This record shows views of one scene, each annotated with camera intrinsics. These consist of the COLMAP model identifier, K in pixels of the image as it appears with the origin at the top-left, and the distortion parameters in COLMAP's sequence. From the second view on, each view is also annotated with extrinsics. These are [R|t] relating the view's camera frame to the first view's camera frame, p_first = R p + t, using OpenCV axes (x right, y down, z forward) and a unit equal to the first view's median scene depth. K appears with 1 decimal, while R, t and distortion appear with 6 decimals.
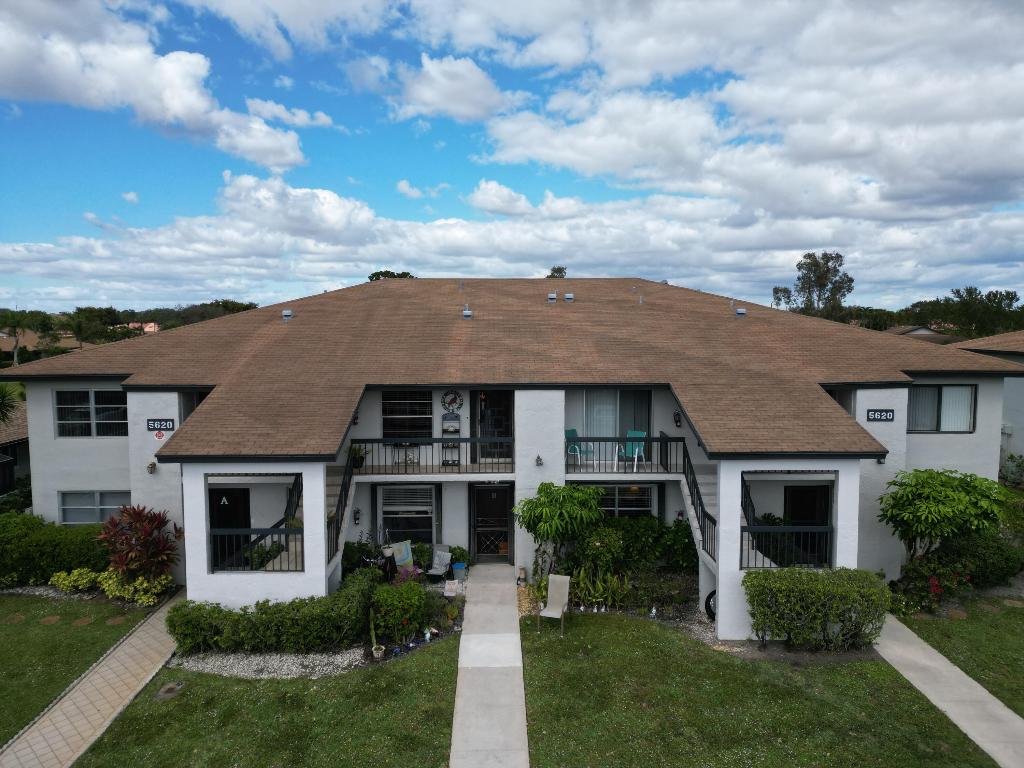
lens RADIAL K [[715.6, 0, 506.9], [0, 715.6, 382.9], [0, 0, 1]] dist [0.069308, -0.068985]
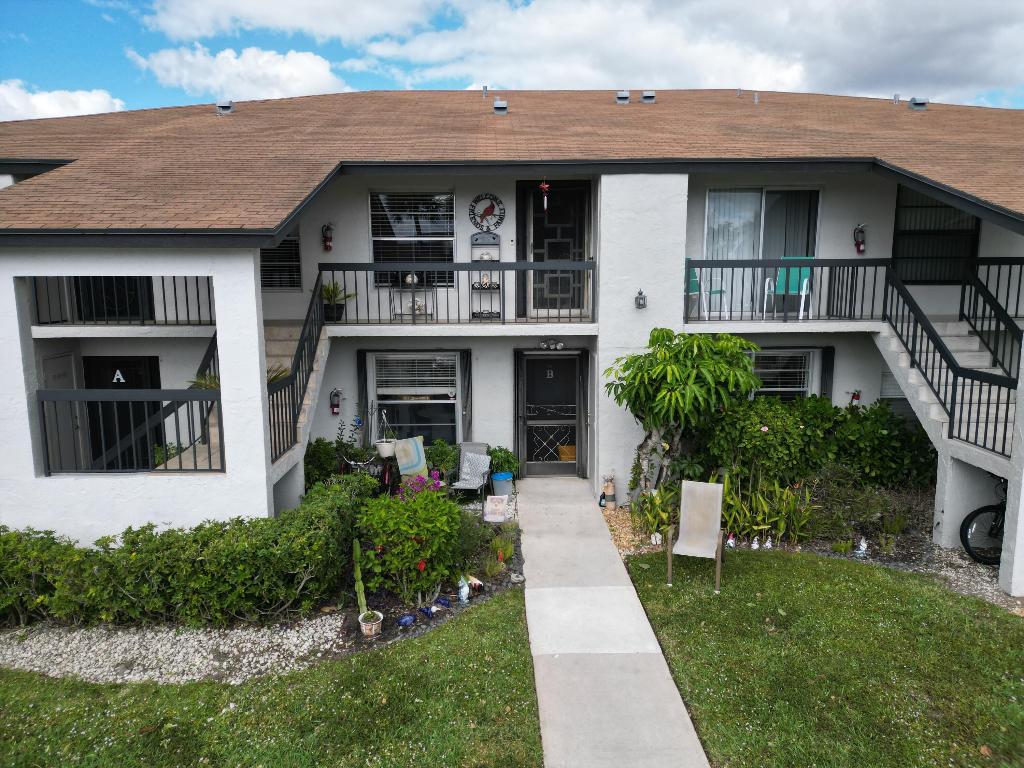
lens RADIAL K [[715.6, 0, 506.9], [0, 715.6, 382.9], [0, 0, 1]] dist [0.069308, -0.068985]
pose [[0.999963, -0.003020, 0.008020, -0.075756], [0.002463, 0.997648, 0.068508, 0.149095], [-0.008208, -0.068485, 0.997618, 0.445276]]
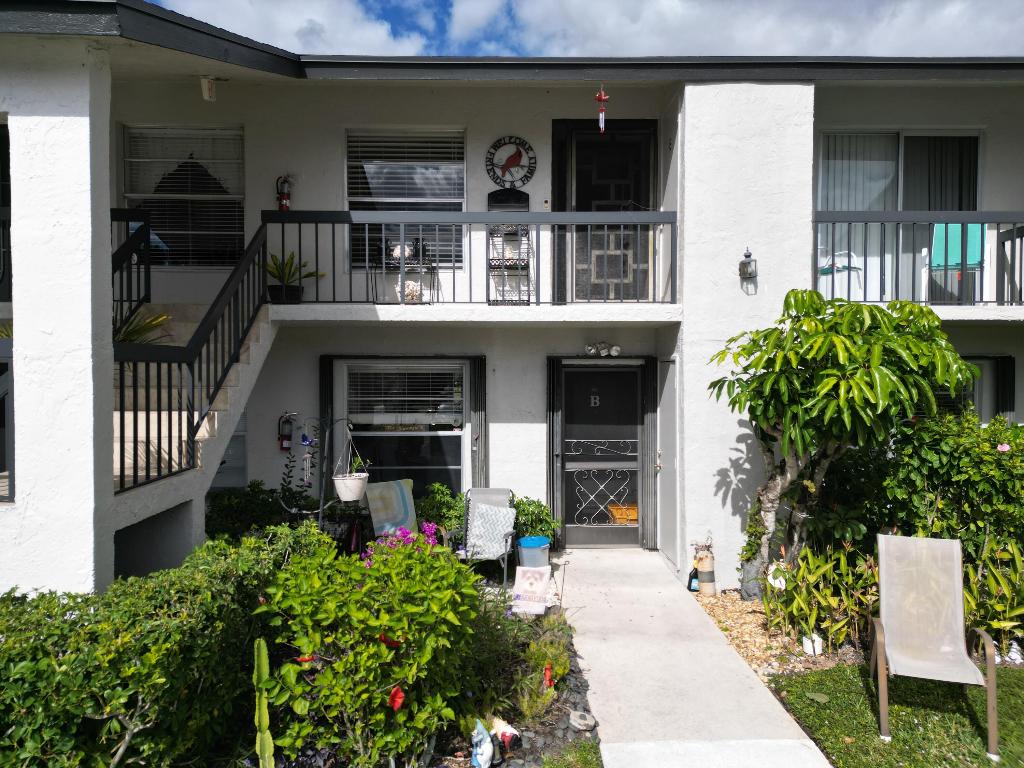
lens RADIAL K [[715.6, 0, 506.9], [0, 715.6, 382.9], [0, 0, 1]] dist [0.069308, -0.068985]
pose [[0.999940, 0.005011, 0.009738, -0.096115], [-0.004359, 0.997818, -0.065877, 0.216023], [-0.010047, 0.065831, 0.997780, 0.671471]]
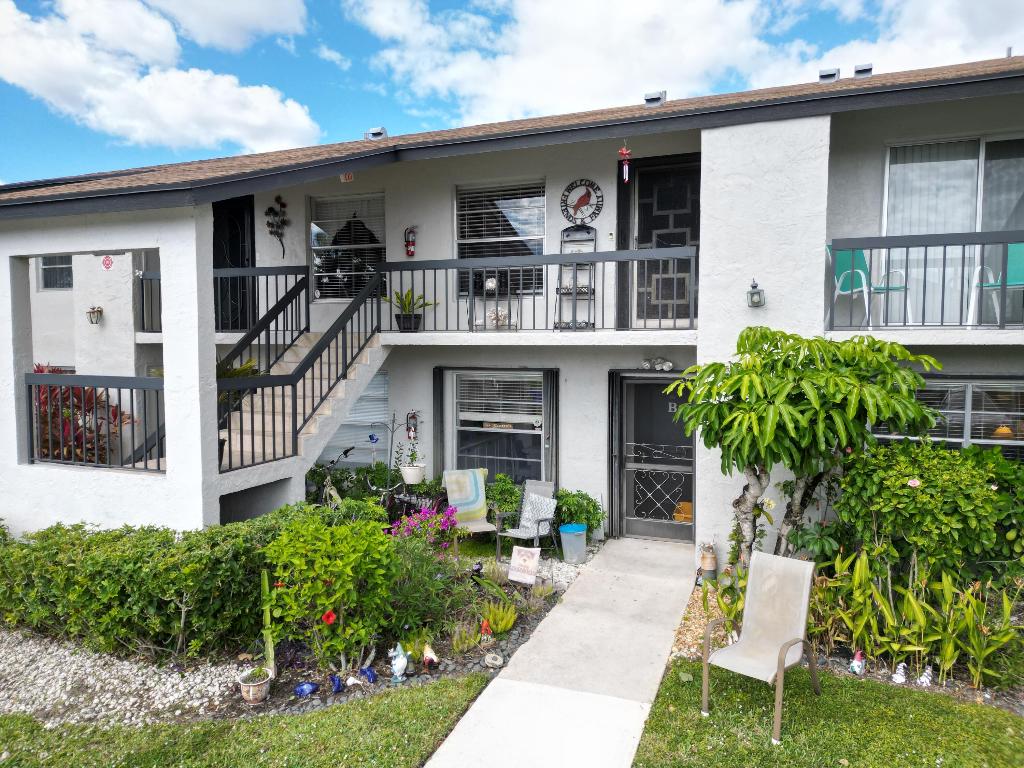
lens RADIAL K [[715.6, 0, 506.9], [0, 715.6, 382.9], [0, 0, 1]] dist [0.069308, -0.068985]
pose [[0.926503, 0.026334, -0.375364, 0.075959], [-0.036105, 0.999167, -0.019019, 0.189023], [0.374550, 0.031174, 0.926682, 0.605642]]
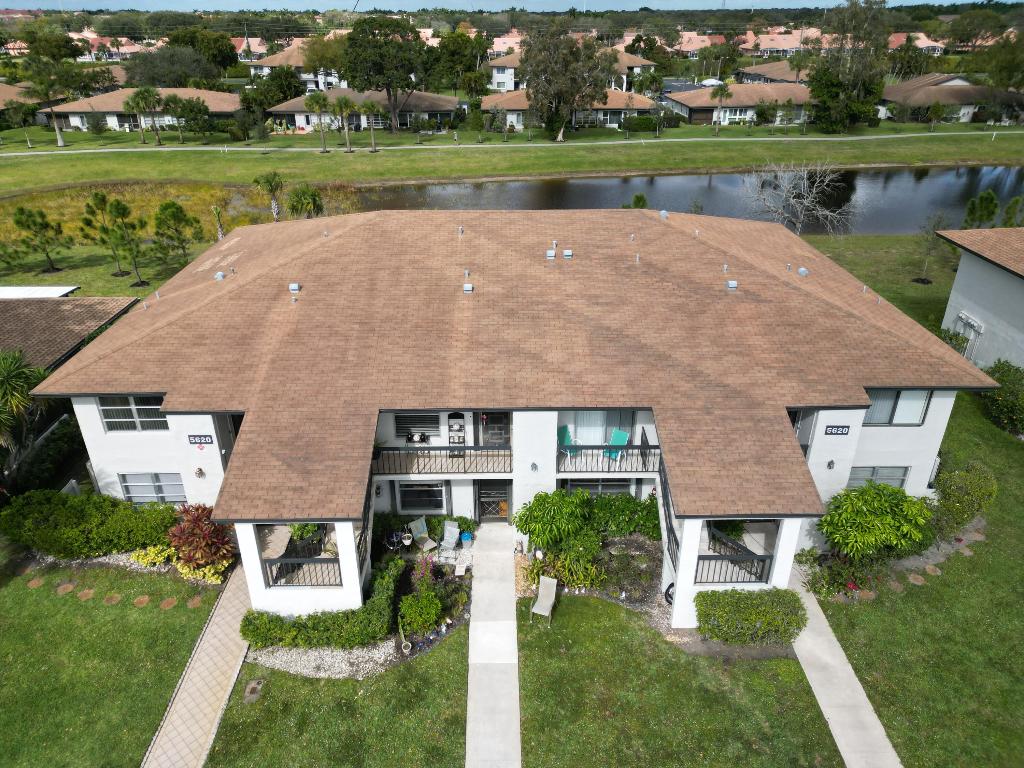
lens RADIAL K [[715.6, 0, 506.9], [0, 715.6, 382.9], [0, 0, 1]] dist [0.069308, -0.068985]
pose [[0.999999, -0.000885, -0.000523, 0.002448], [0.001017, 0.925962, 0.377614, -0.489229], [0.000150, -0.377615, 0.925963, -0.016086]]
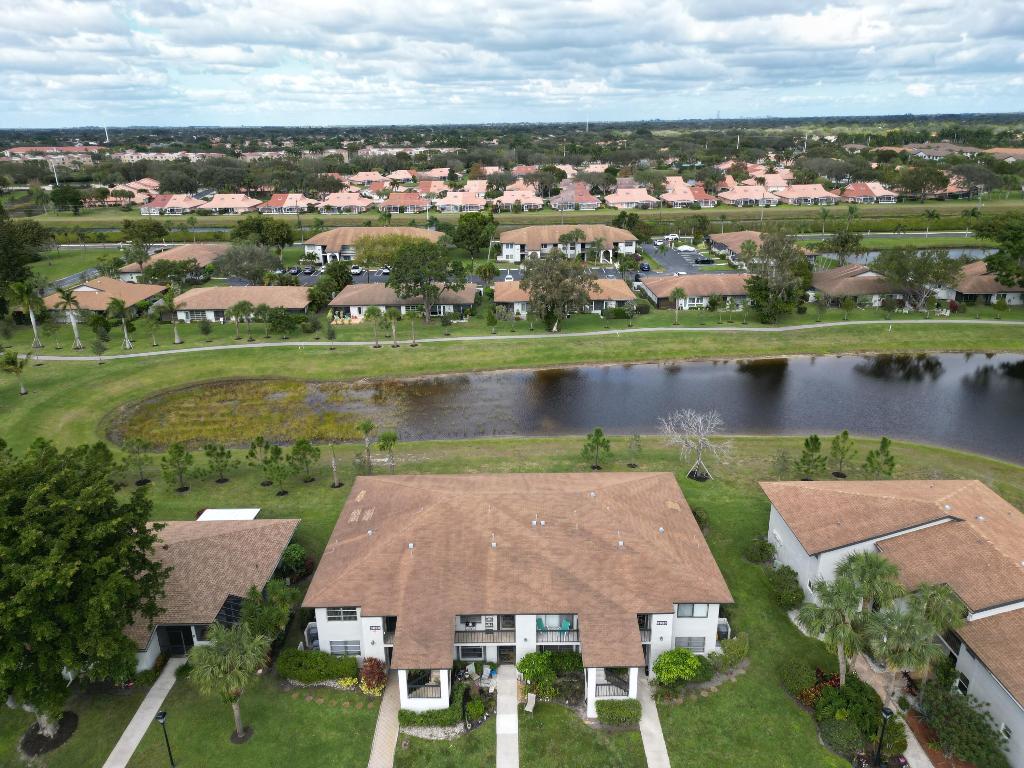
lens RADIAL K [[715.6, 0, 506.9], [0, 715.6, 382.9], [0, 0, 1]] dist [0.069308, -0.068985]
pose [[0.999884, -0.007038, -0.013515, 0.022338], [0.010304, 0.965710, 0.259418, -1.531785], [0.011226, -0.259527, 0.965671, -1.302636]]
